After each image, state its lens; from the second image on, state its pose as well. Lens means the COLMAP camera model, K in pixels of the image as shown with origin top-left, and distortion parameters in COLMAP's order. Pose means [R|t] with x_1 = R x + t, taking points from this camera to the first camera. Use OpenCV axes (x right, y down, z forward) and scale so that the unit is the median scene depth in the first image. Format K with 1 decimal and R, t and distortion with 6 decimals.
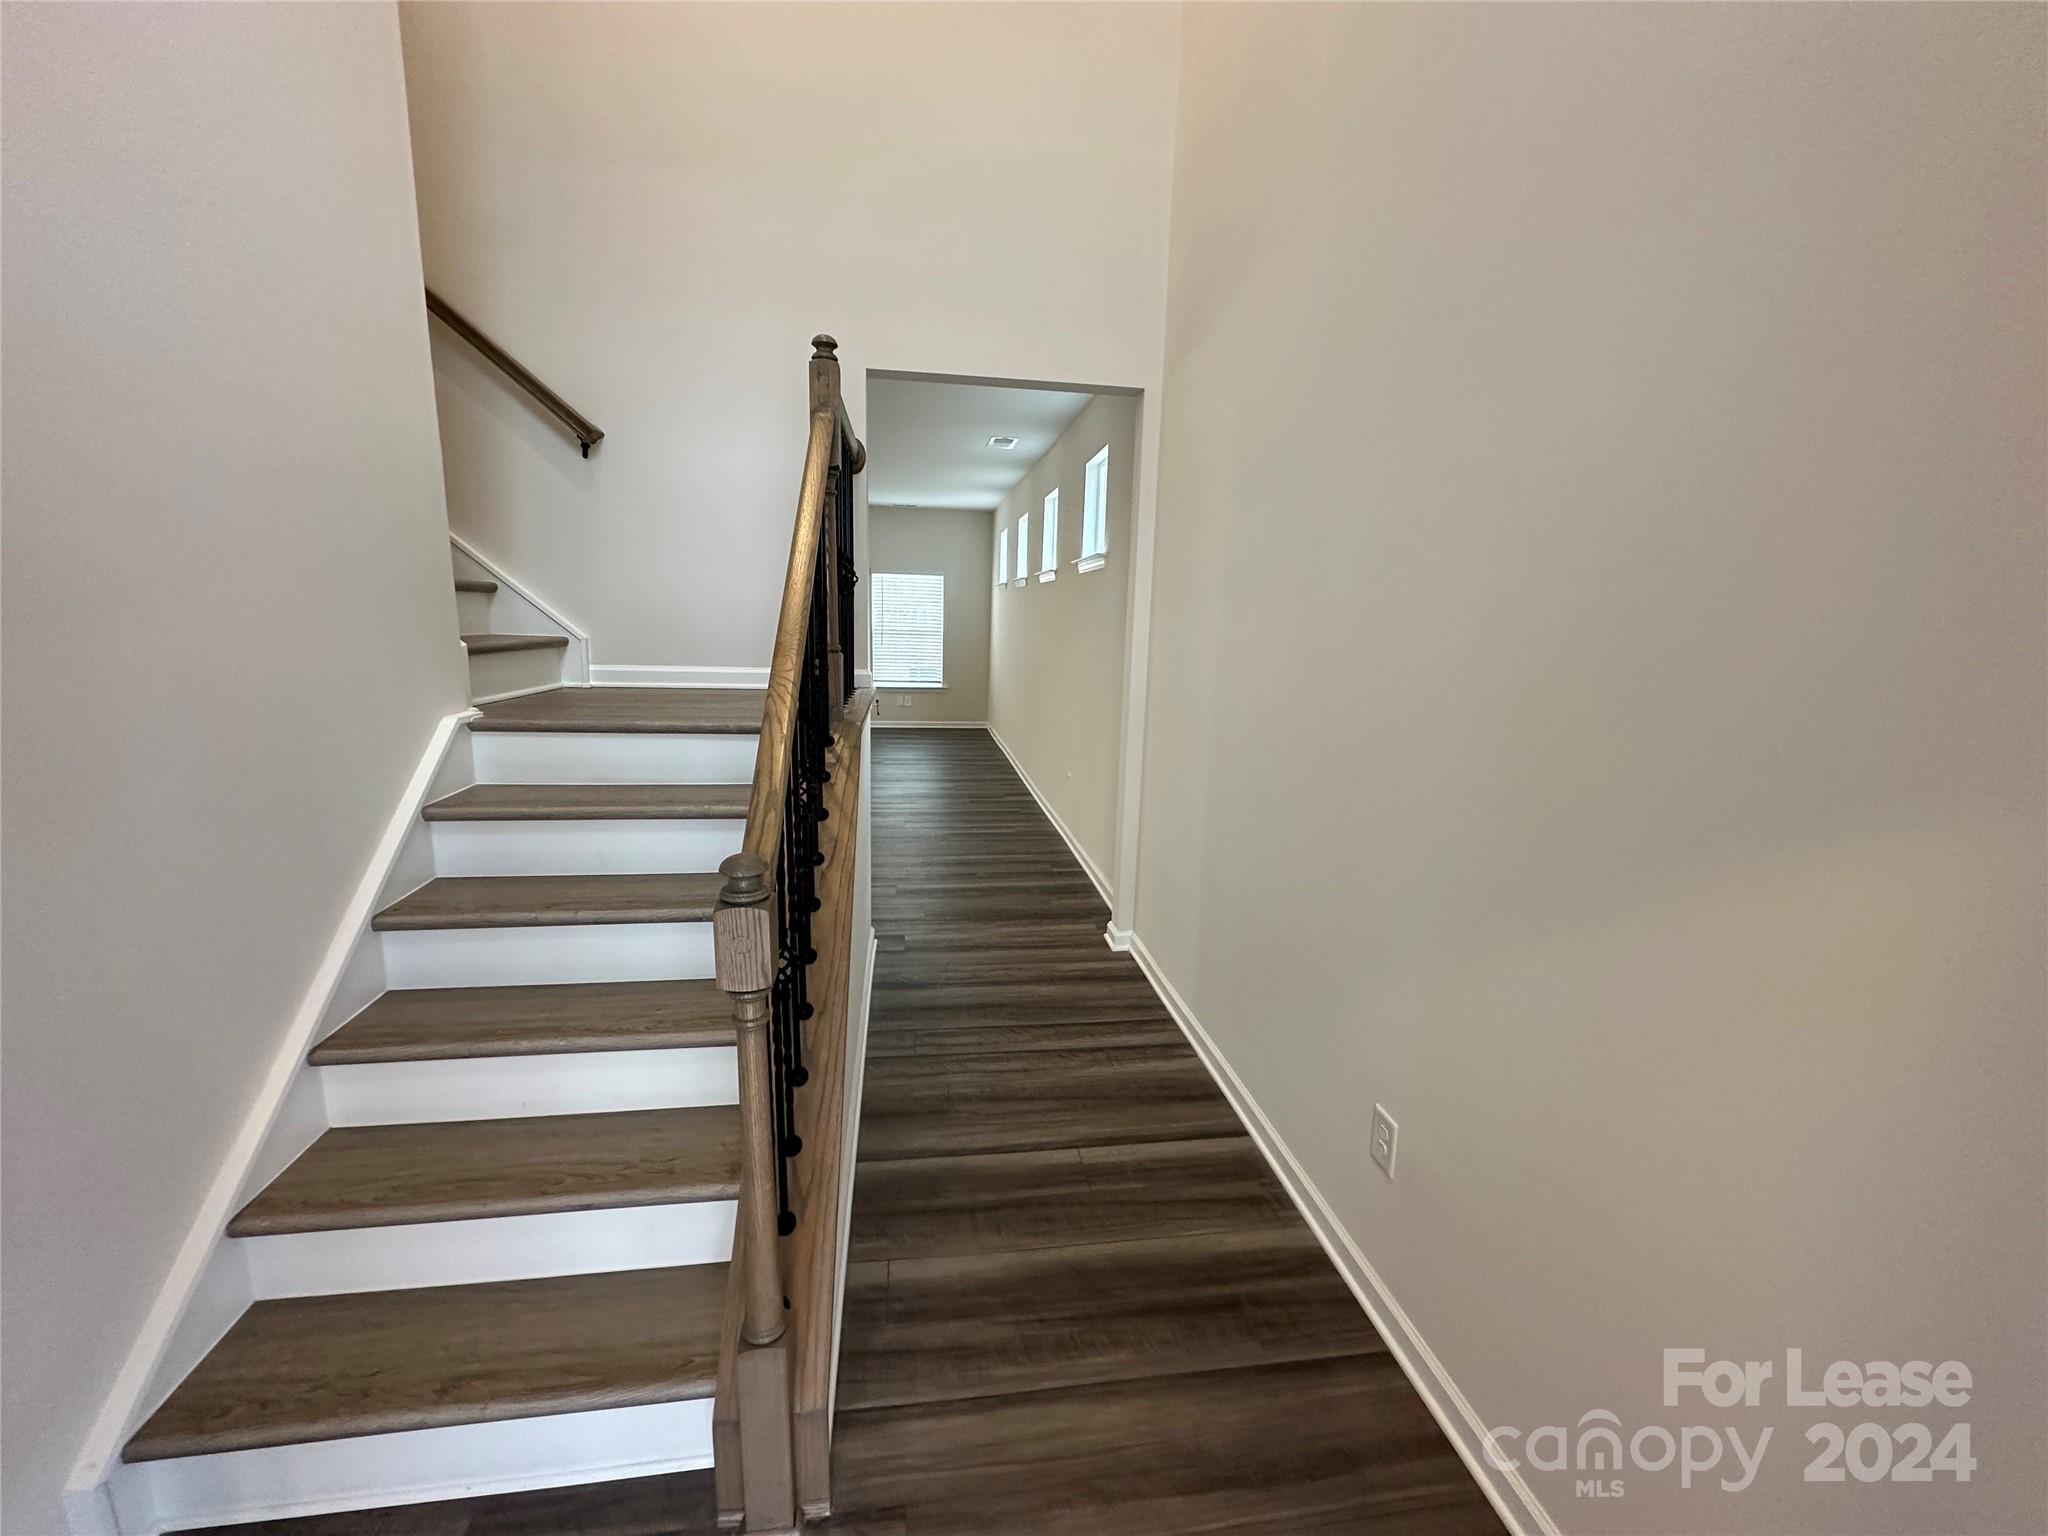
lens RADIAL K [[815.7, 0, 1021.9], [0, 815.7, 765.3], [0, 0, 1]] dist [-0.000061, -0.000037]
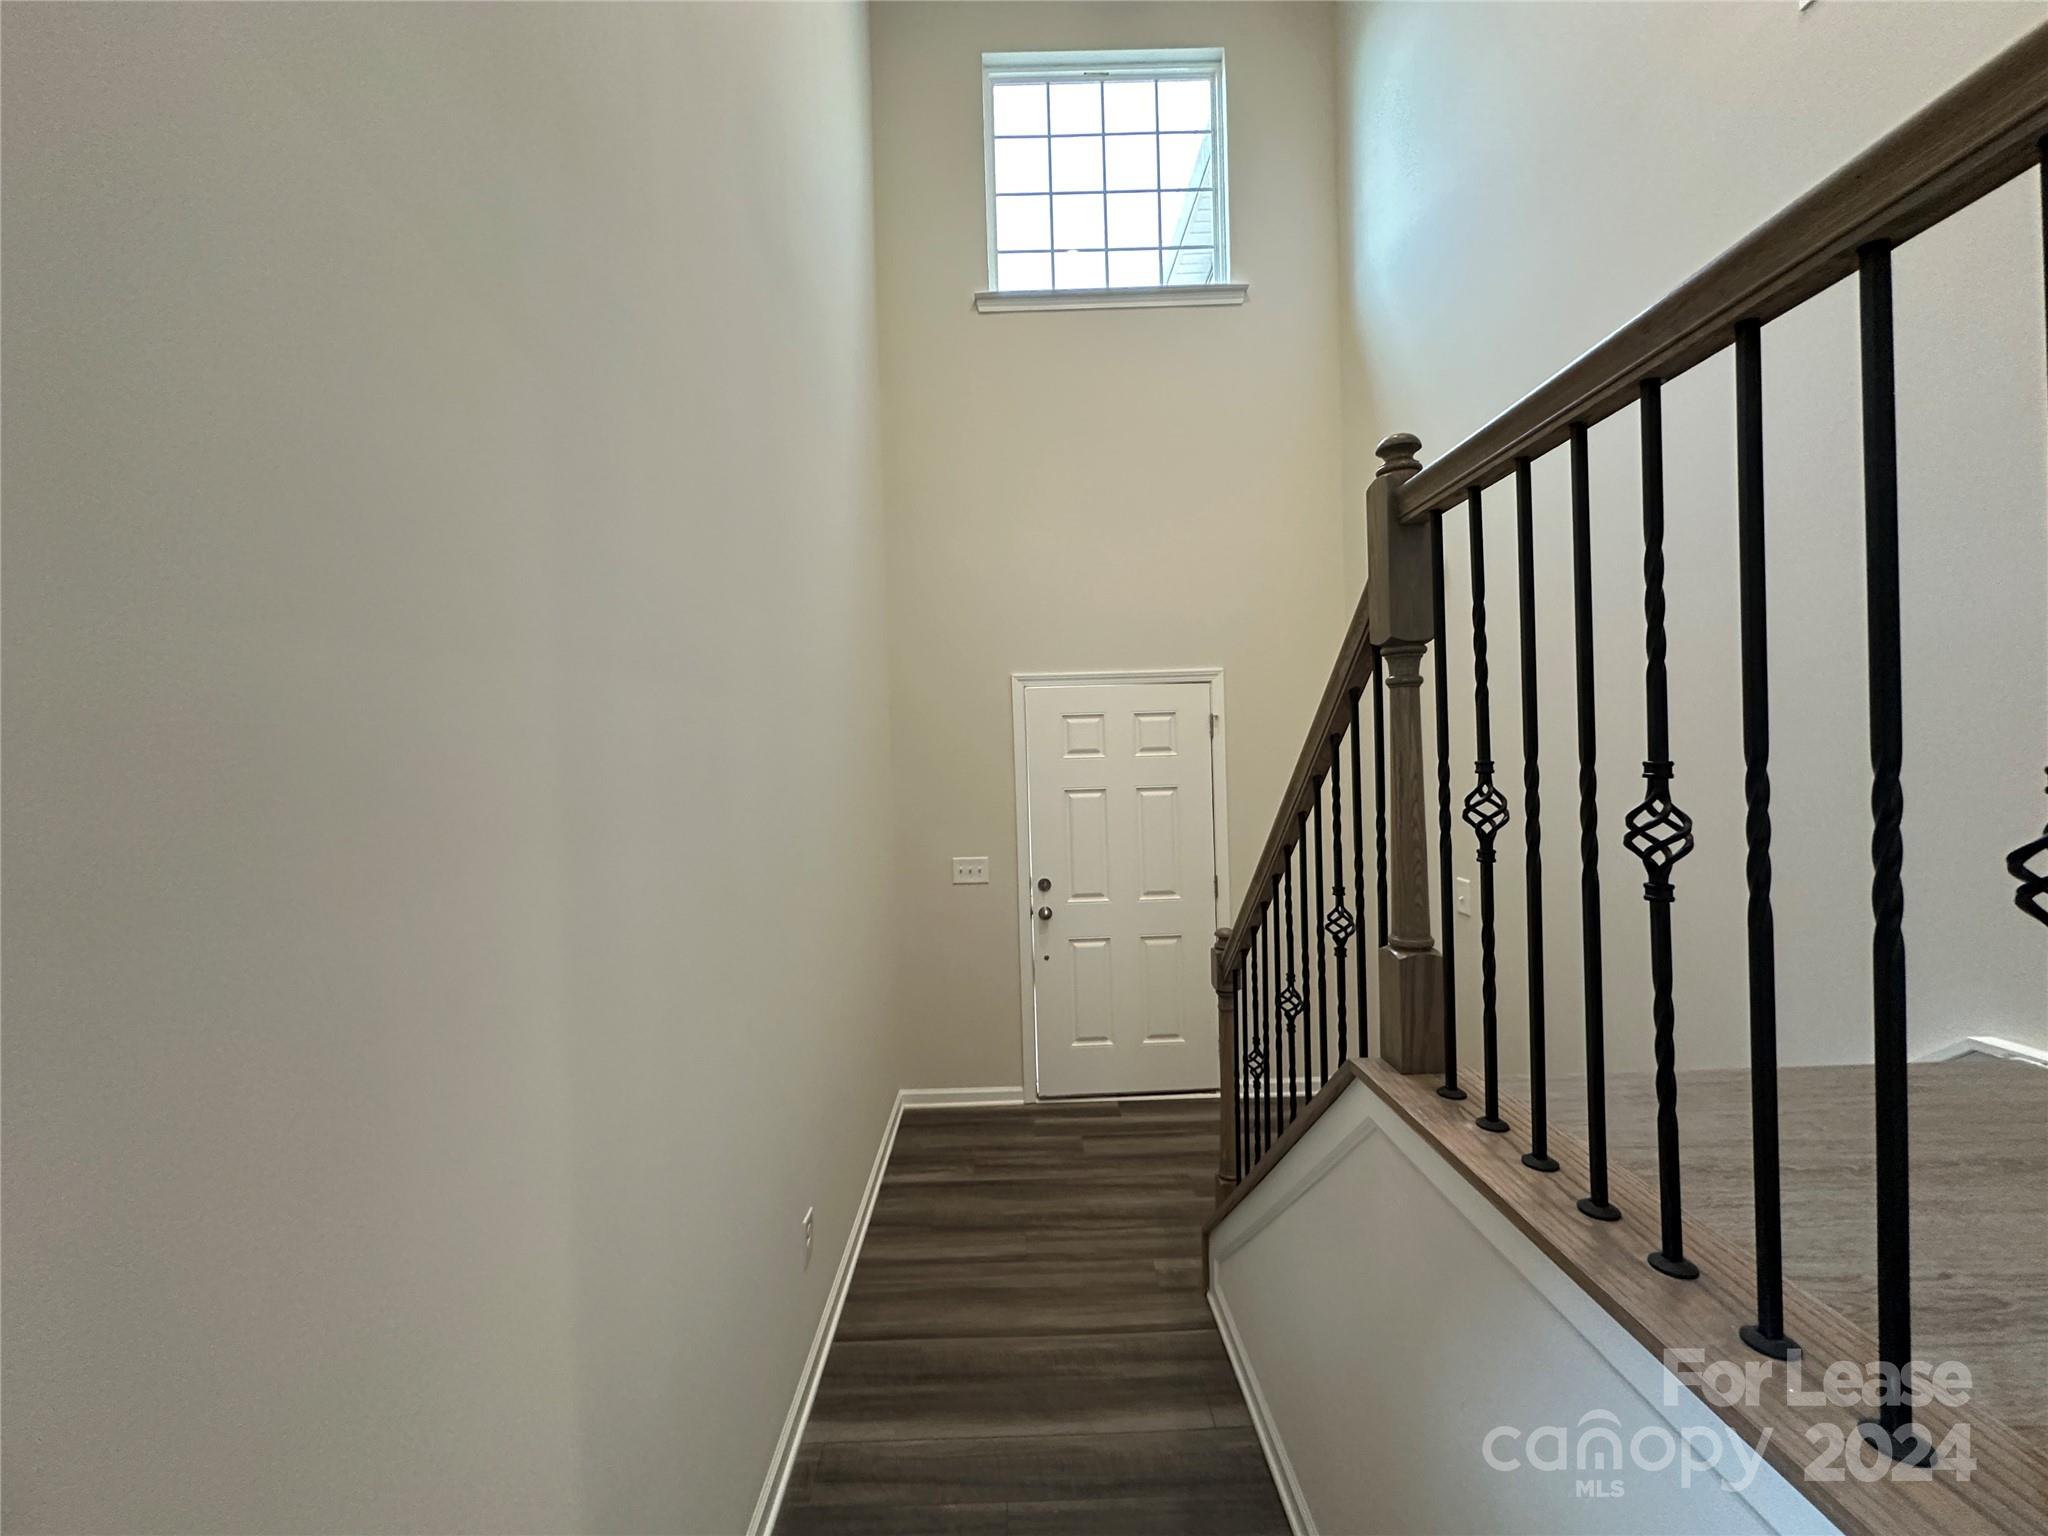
lens RADIAL K [[815.7, 0, 1023.4], [0, 815.7, 765.4], [0, 0, 1]] dist [-0.000061, -0.000037]
pose [[-0.991733, 0.002990, 0.128282, -0.054388], [0.028179, 0.980399, 0.194996, -0.489459], [-0.125184, 0.196999, -0.972379, 1.998647]]
